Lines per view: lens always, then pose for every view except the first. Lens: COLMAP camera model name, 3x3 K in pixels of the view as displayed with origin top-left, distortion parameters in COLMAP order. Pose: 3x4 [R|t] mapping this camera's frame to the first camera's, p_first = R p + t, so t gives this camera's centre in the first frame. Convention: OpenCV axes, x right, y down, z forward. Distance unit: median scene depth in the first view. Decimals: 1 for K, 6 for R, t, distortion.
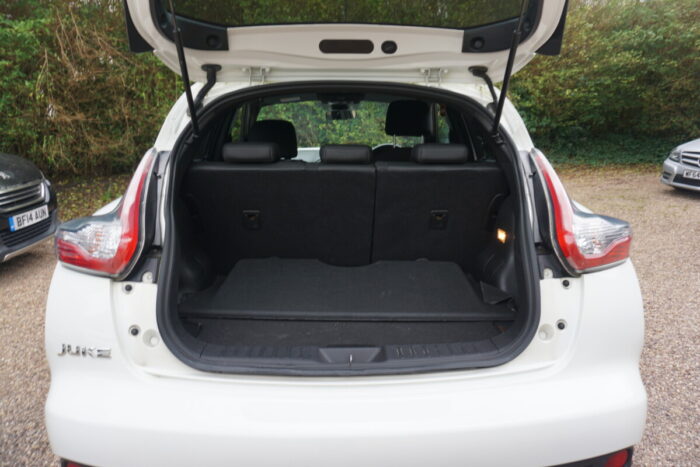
lens RADIAL K [[460.4, 0, 348.5], [0, 460.4, 233.0], [0, 0, 1]] dist [-0.012912, 0.001986]
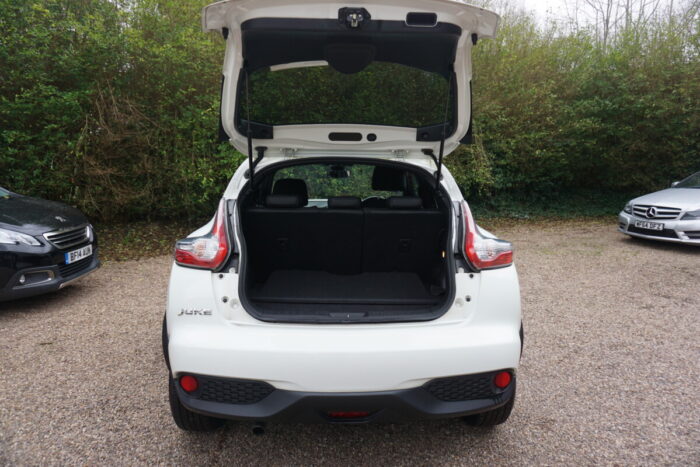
lens RADIAL K [[459.6, 0, 348.4], [0, 459.6, 235.4], [0, 0, 1]] dist [-0.031021, 0.005379]
pose [[0.999845, 0.006673, 0.016282, -0.004217], [-0.004913, 0.994372, -0.105831, 0.026884], [-0.016897, 0.105735, 0.994251, -0.138426]]
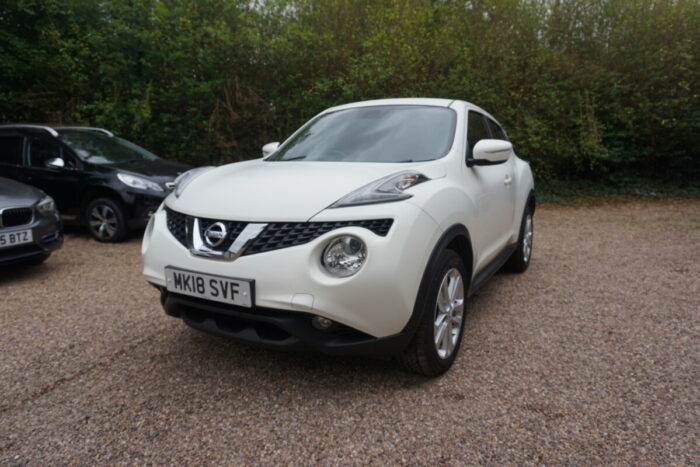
lens RADIAL K [[463.7, 0, 349.7], [0, 463.7, 232.5], [0, 0, 1]] dist [-0.054270, 0.033720]
pose [[0.946112, 0.054079, -0.319291, 0.246681], [-0.079156, 0.994669, -0.066086, 0.094951], [0.314015, 0.087798, 0.945350, -0.246115]]
